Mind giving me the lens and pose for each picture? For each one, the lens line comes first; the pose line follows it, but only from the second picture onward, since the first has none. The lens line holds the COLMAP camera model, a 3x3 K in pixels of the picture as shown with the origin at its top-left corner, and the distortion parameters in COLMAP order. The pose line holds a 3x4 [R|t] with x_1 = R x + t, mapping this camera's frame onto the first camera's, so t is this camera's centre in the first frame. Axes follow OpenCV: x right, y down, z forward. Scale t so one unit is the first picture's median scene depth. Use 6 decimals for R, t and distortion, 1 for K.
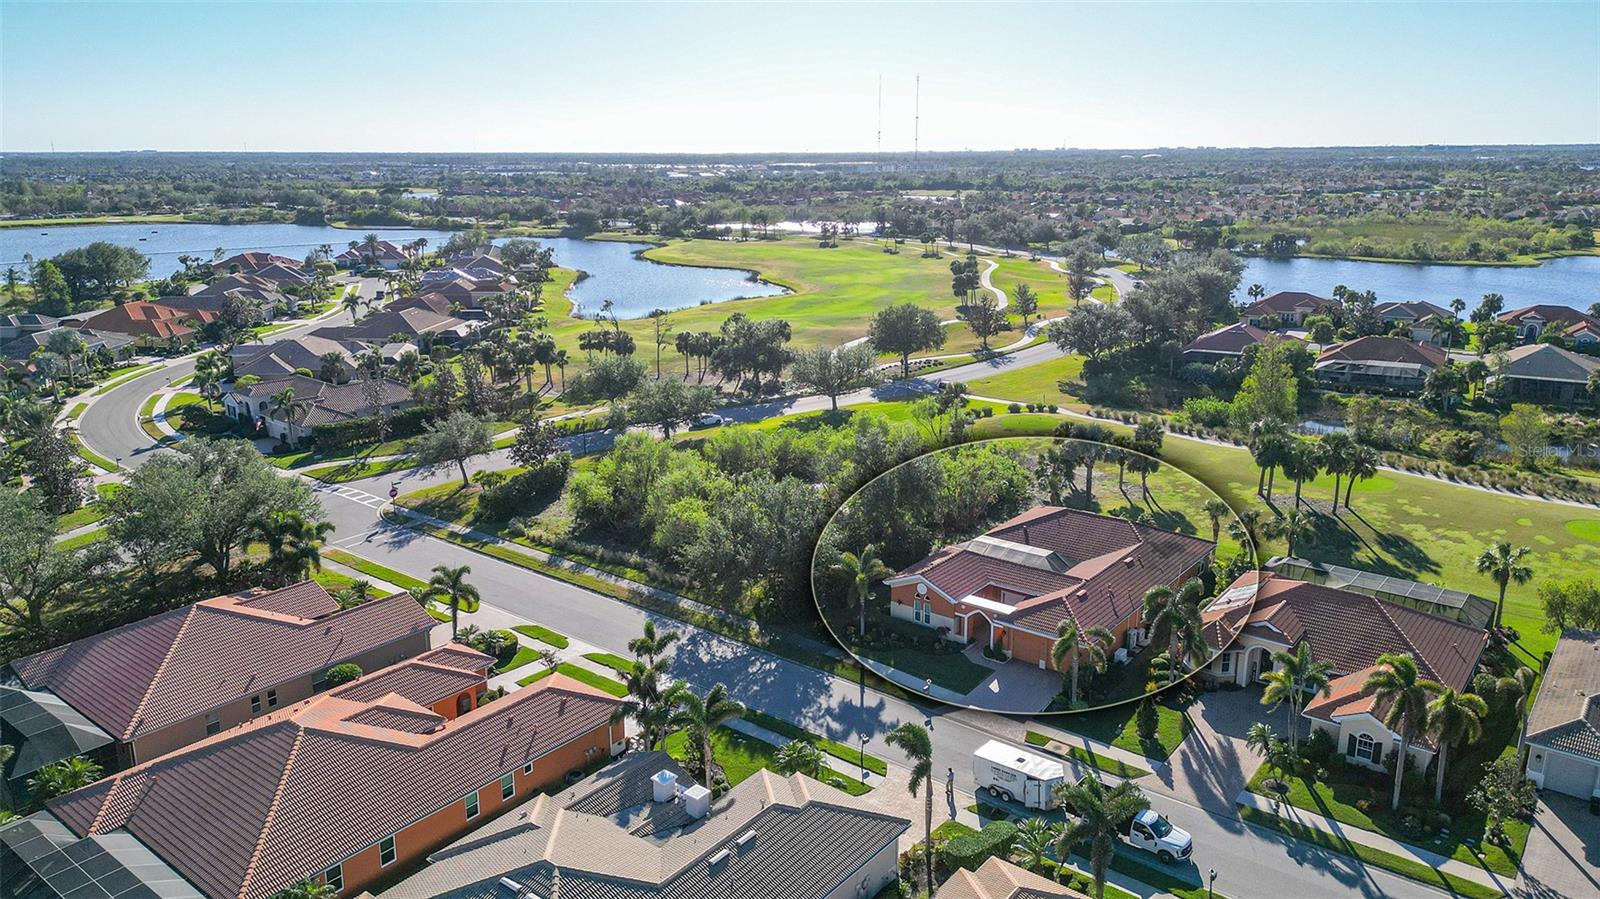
lens RADIAL K [[1117.4, 0, 795.7], [0, 1117.4, 454.6], [0, 0, 1]] dist [0.083899, -0.091426]
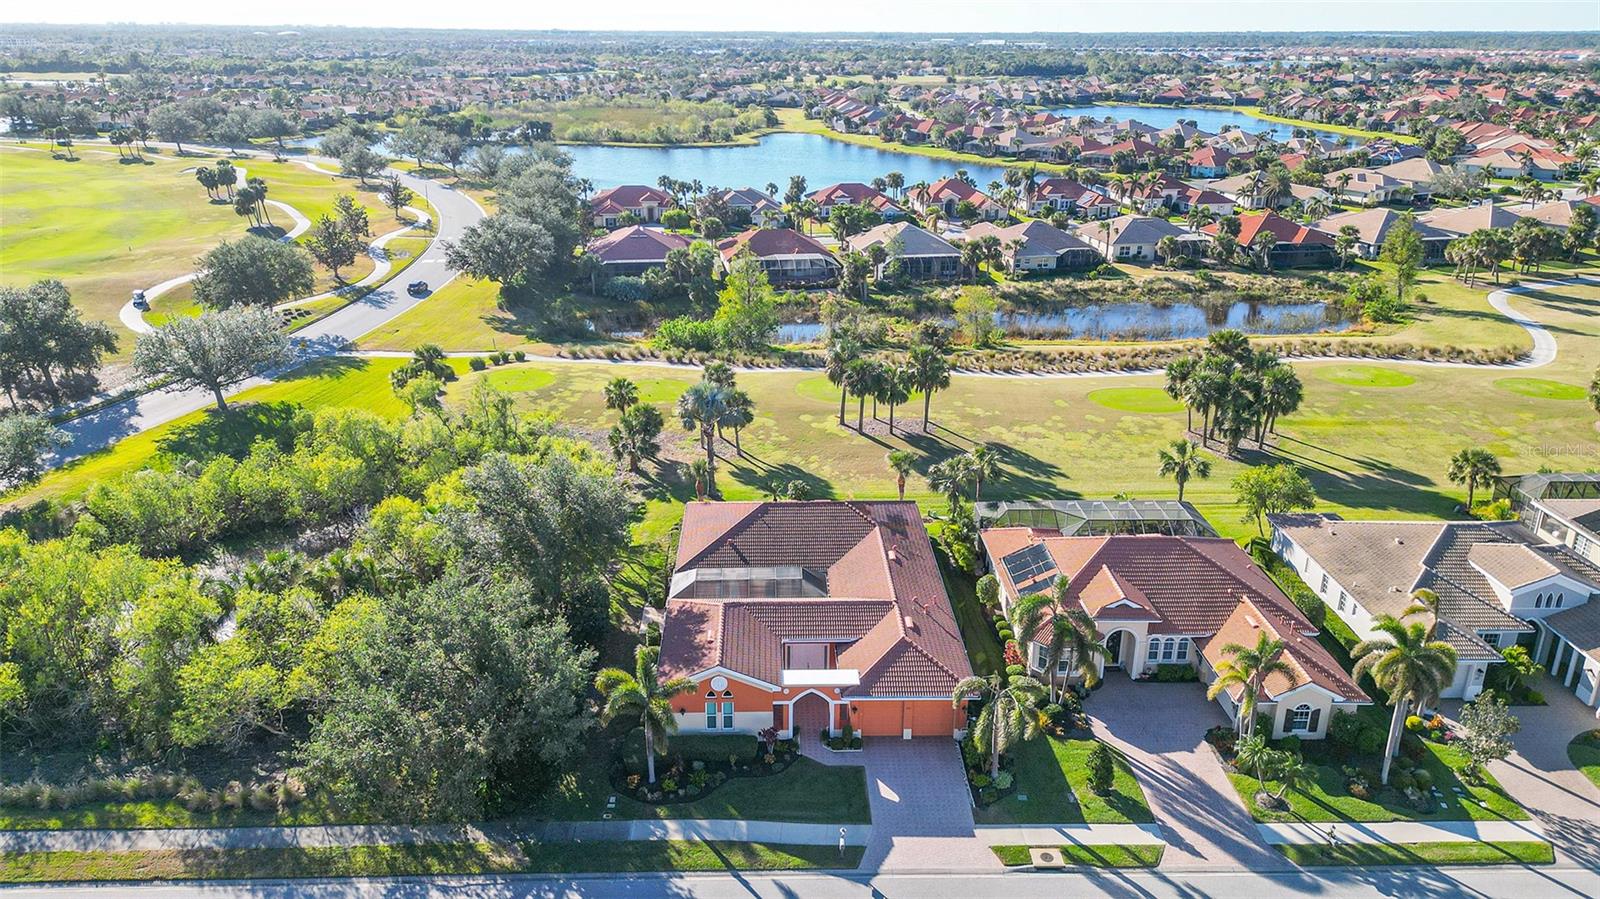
lens RADIAL K [[1137.5, 0, 800.0], [0, 1137.5, 449.5], [0, 0, 1]] dist [0.082574, -0.088772]
pose [[0.763498, -0.211272, 0.610274, -0.195080], [0.157698, 0.977360, 0.141063, -0.087786], [-0.626260, -0.011463, 0.779530, 0.344811]]
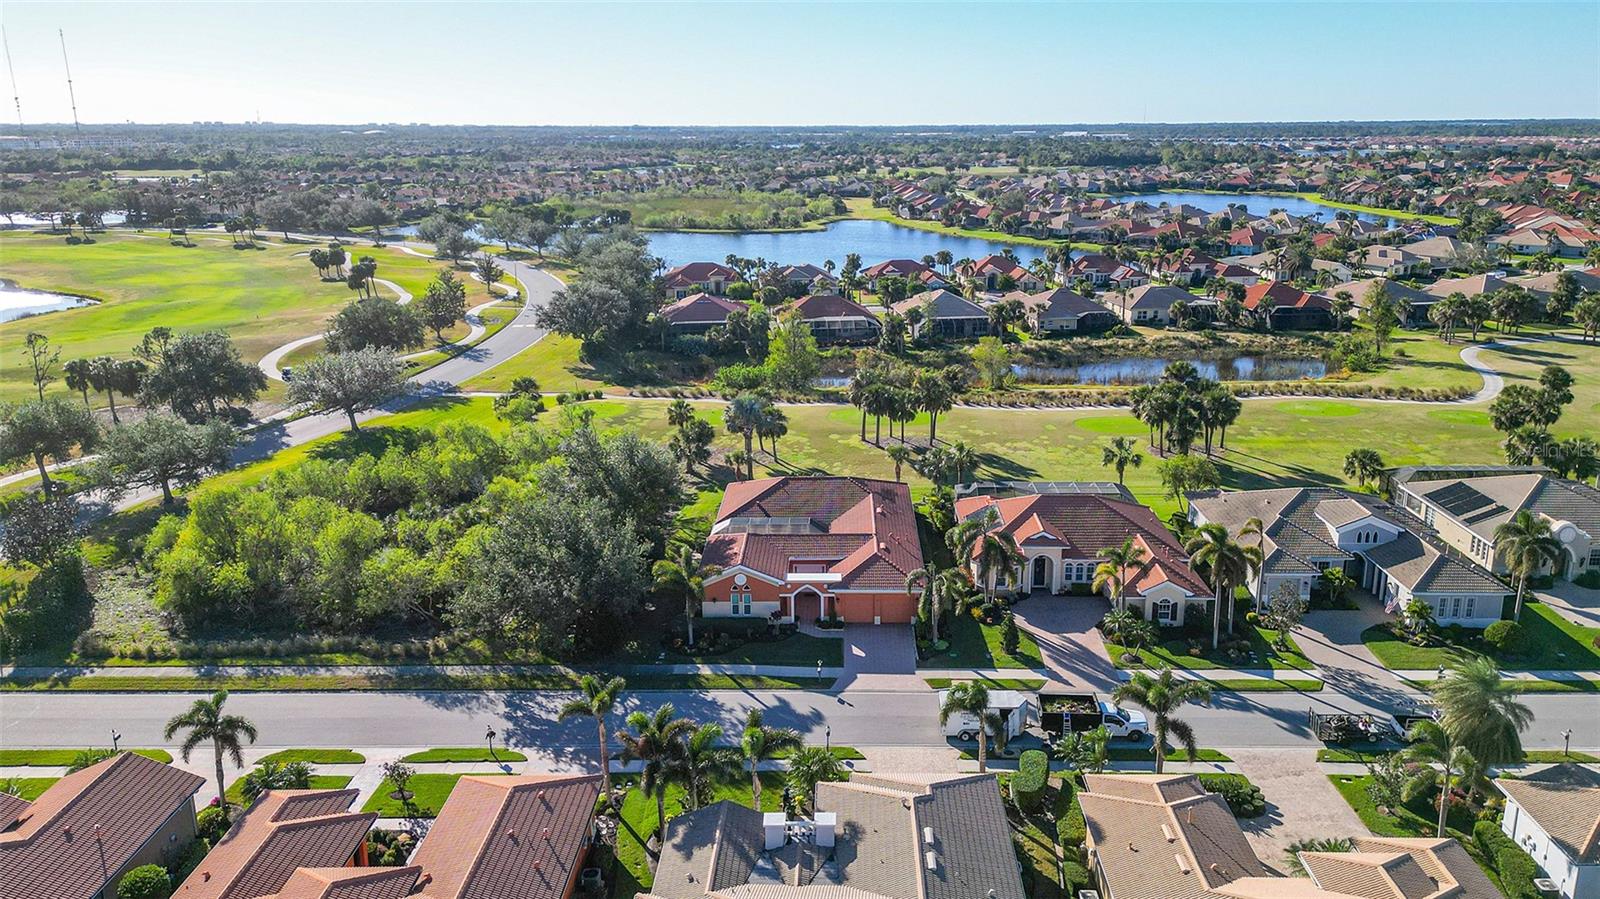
lens RADIAL K [[1191.5, 0, 844.4], [0, 1191.5, 429.0], [0, 0, 1]] dist [0.101209, -0.131939]
pose [[0.782688, -0.149286, 0.604246, -0.330587], [0.159853, 0.986460, 0.036656, -0.023553], [-0.601536, 0.067901, 0.795954, 0.104641]]
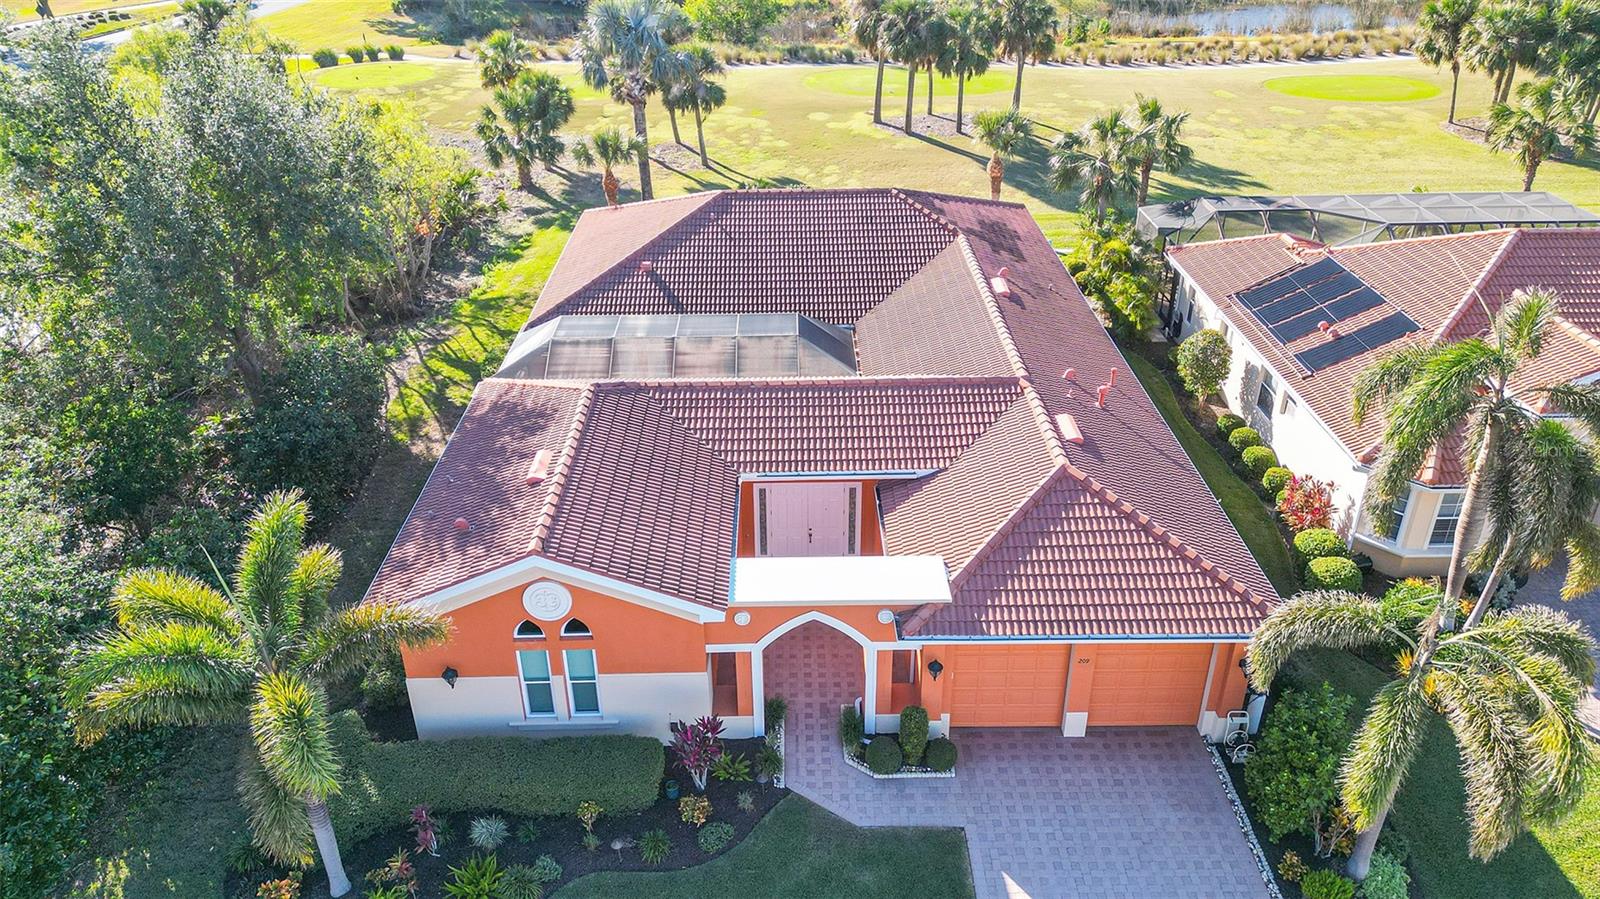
lens RADIAL K [[1117.4, 0, 795.7], [0, 1117.4, 454.6], [0, 0, 1]] dist [0.083899, -0.091426]
pose [[0.776015, -0.308305, 0.550227, 0.026051], [0.169849, 0.942310, 0.288450, 0.024863], [-0.607415, -0.130386, 0.783611, 0.630521]]
